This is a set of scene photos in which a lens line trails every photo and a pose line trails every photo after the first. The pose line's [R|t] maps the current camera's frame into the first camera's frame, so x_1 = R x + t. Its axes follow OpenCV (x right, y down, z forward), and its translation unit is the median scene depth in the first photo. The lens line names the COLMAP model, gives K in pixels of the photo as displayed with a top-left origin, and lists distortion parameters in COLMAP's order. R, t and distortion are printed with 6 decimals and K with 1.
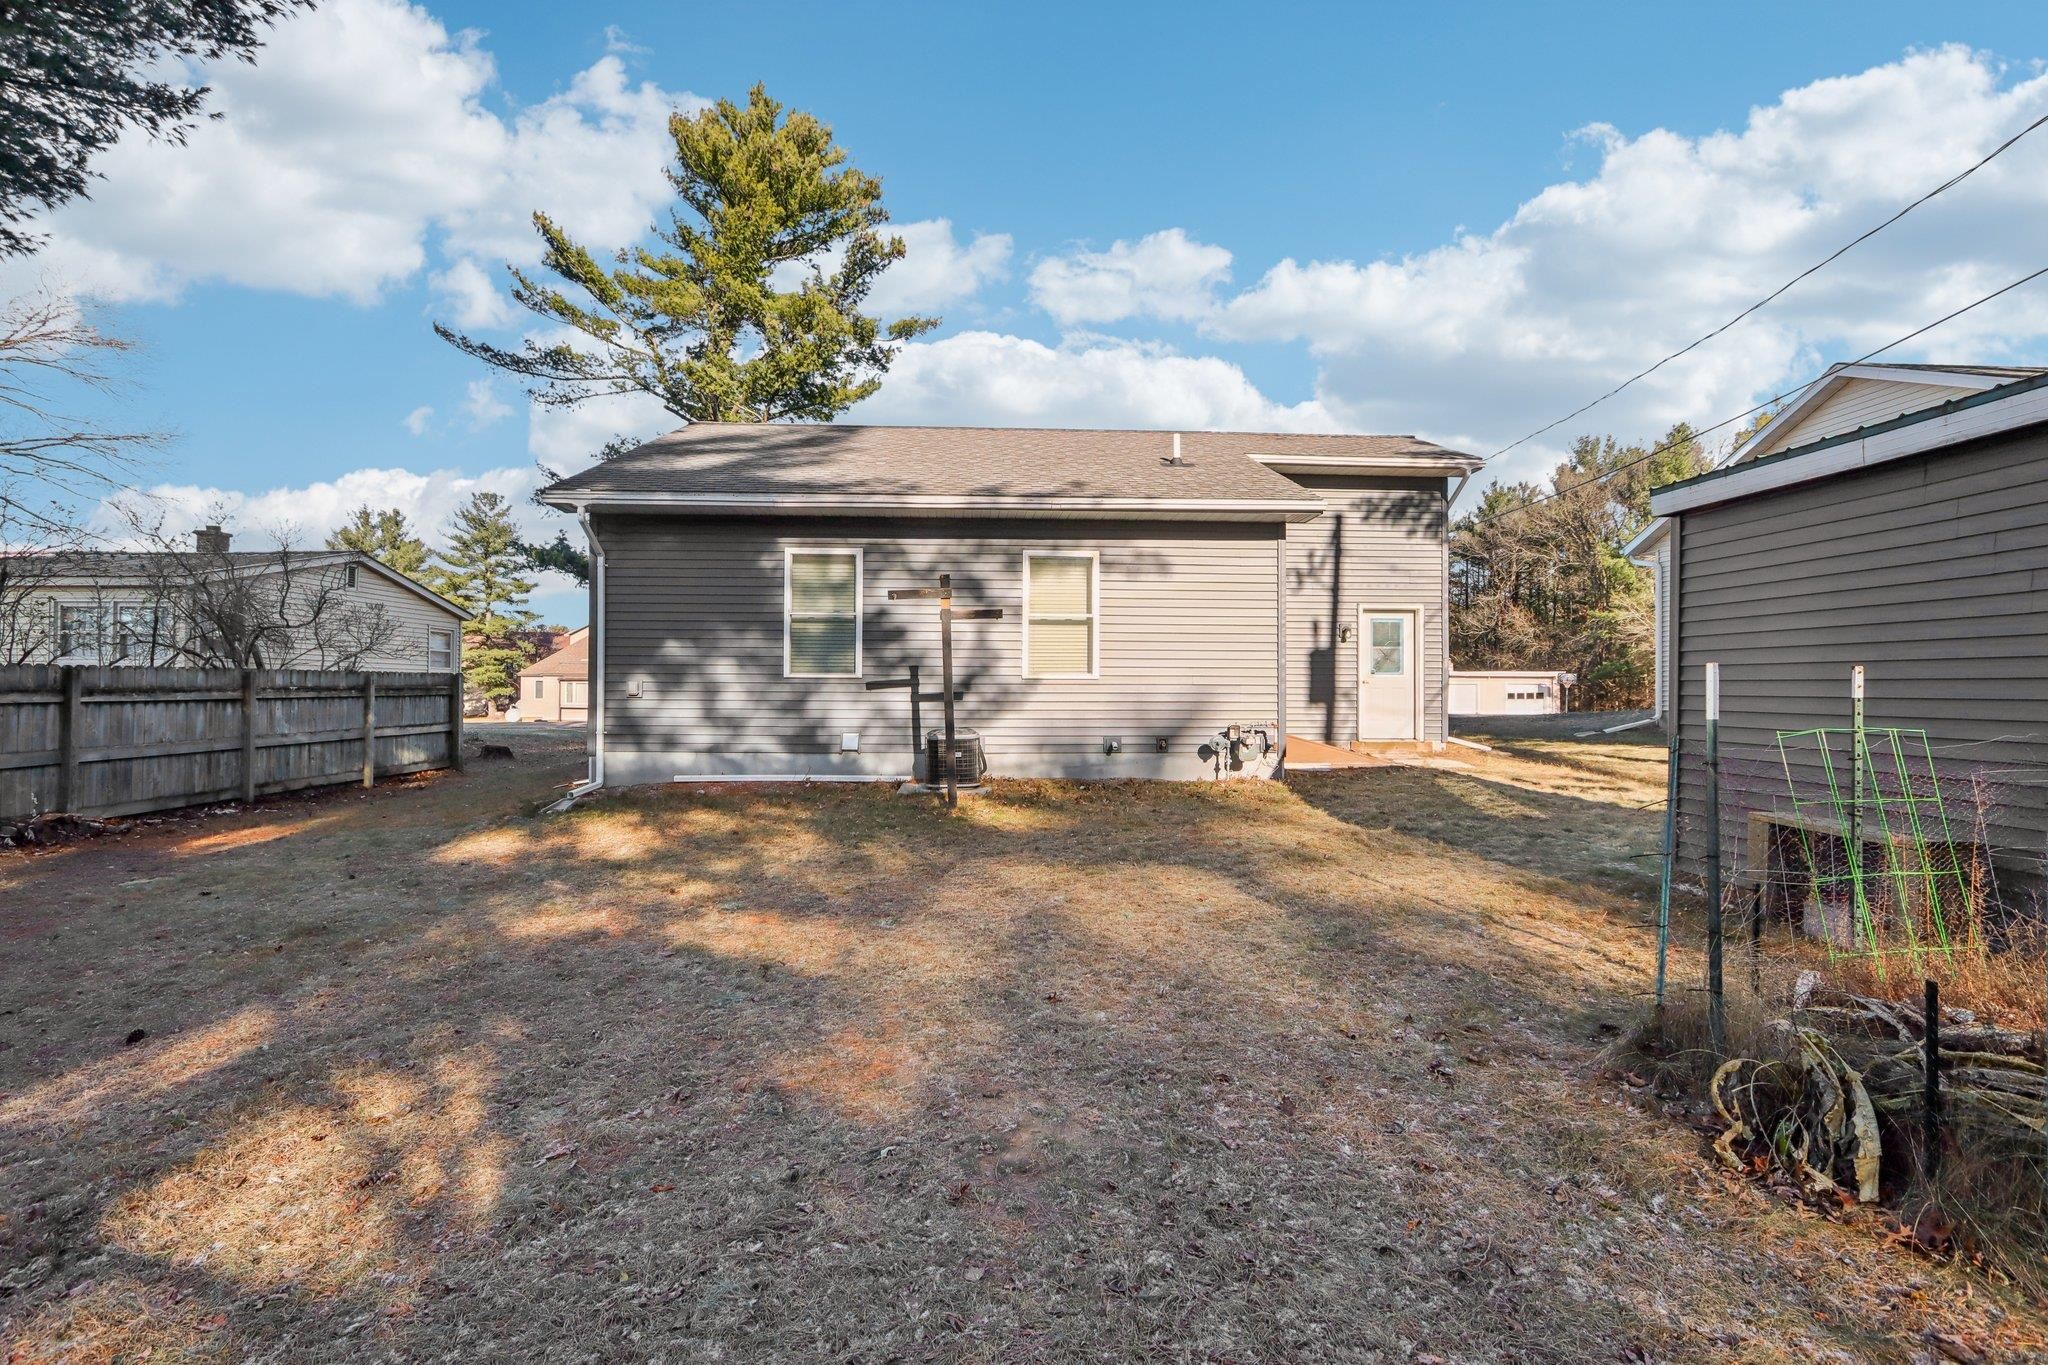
lens RADIAL K [[960.1, 0, 1027.7], [0, 960.1, 683.7], [0, 0, 1]] dist [-0.015567, -0.001079]
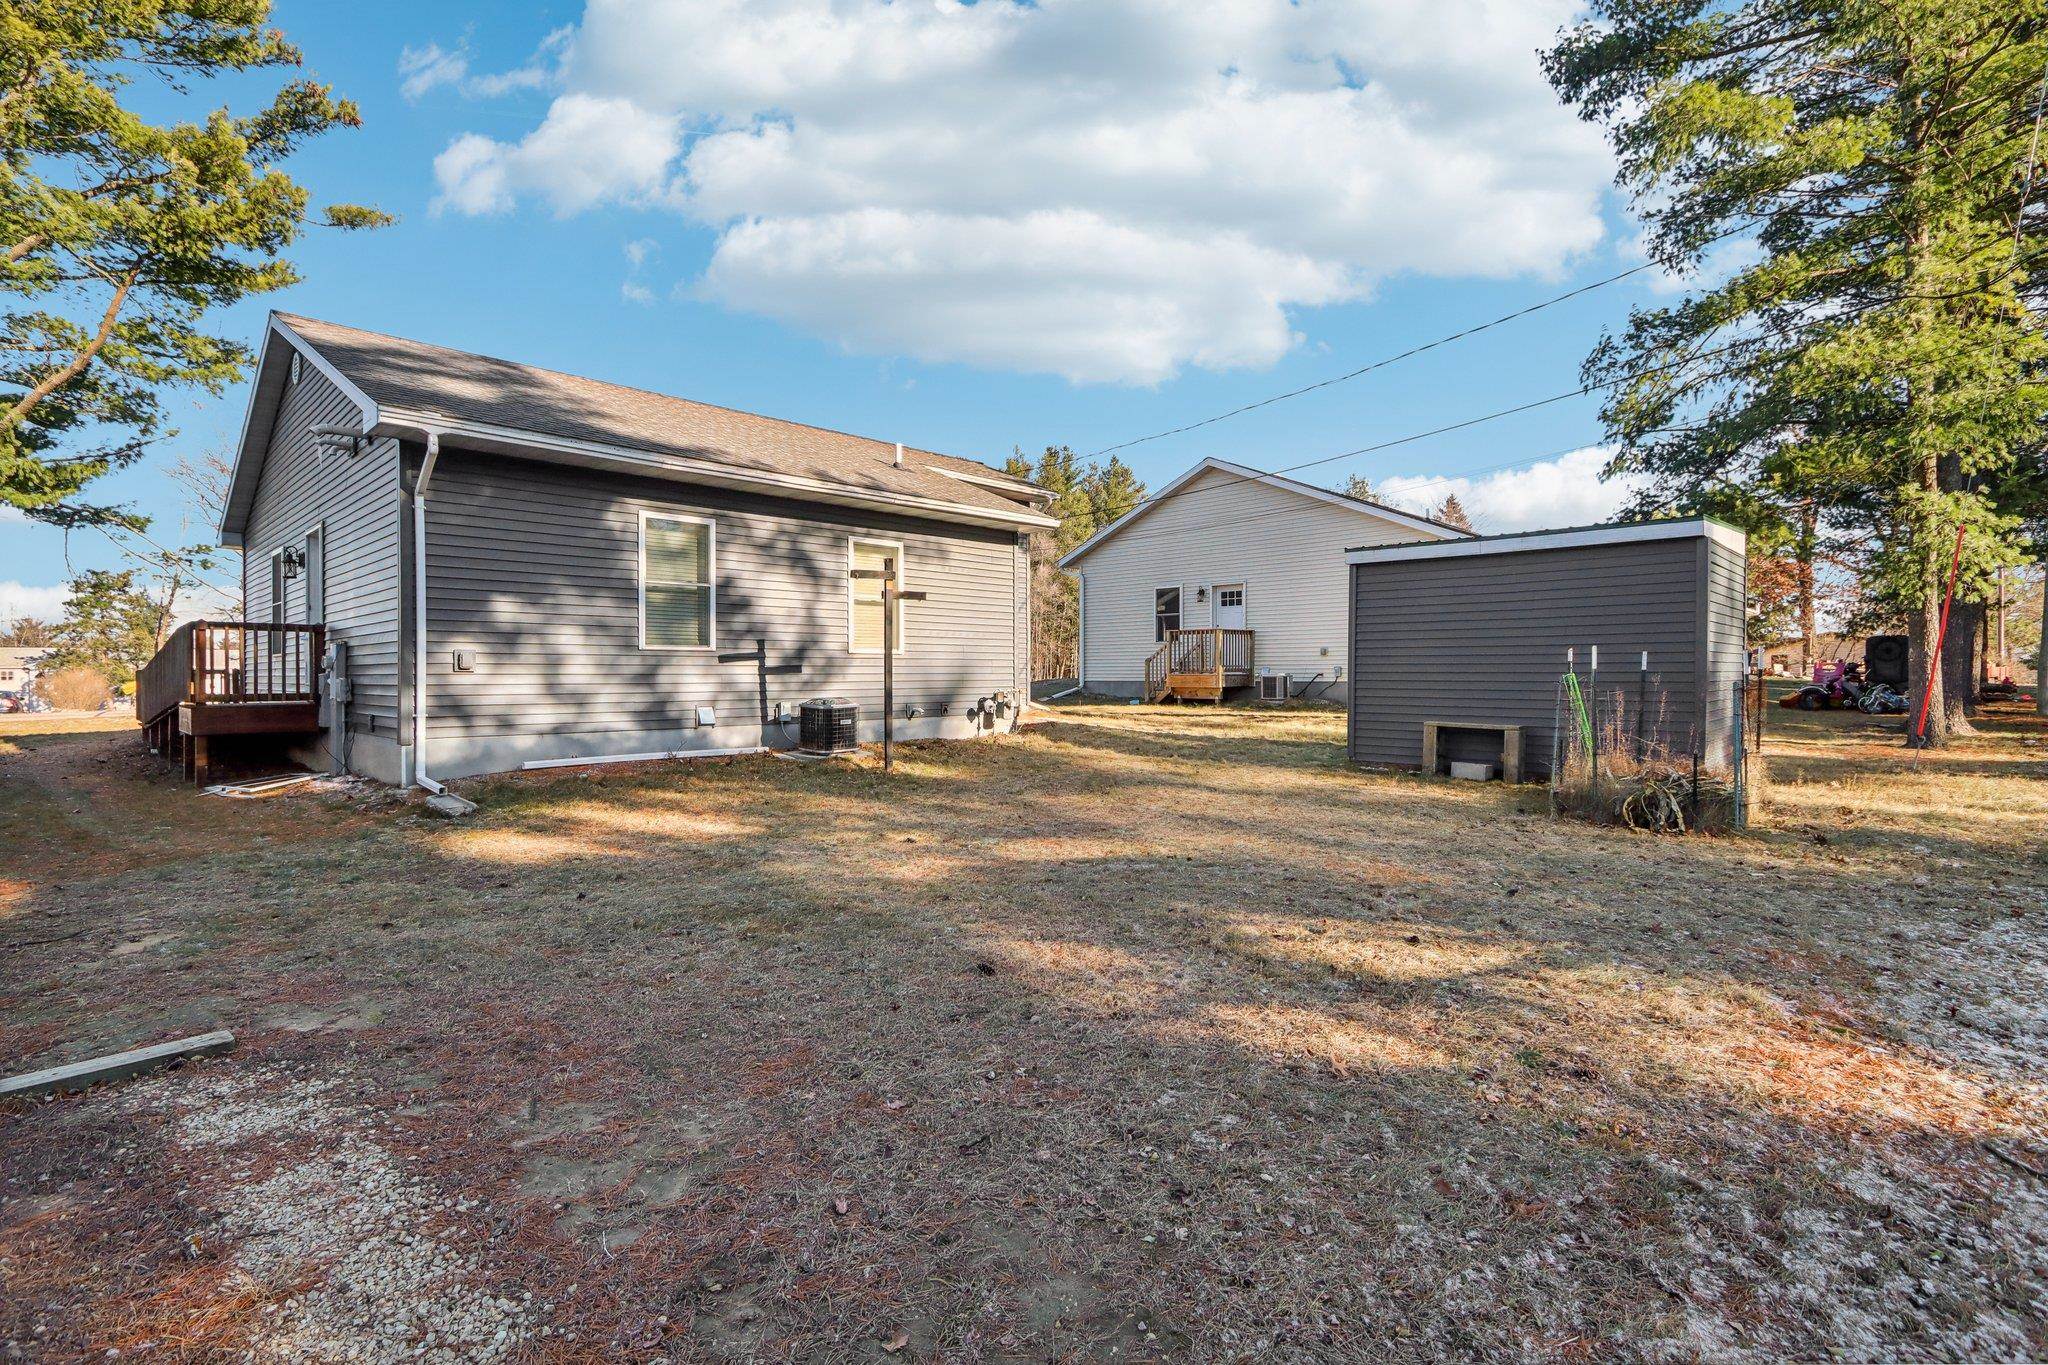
lens RADIAL K [[960.1, 0, 1027.7], [0, 960.1, 683.7], [0, 0, 1]] dist [-0.015567, -0.001079]
pose [[0.716341, -0.012449, 0.697639, -0.627094], [-0.000516, 0.999831, 0.018370, 0.009885], [-0.697750, -0.013519, 0.716214, 0.071106]]
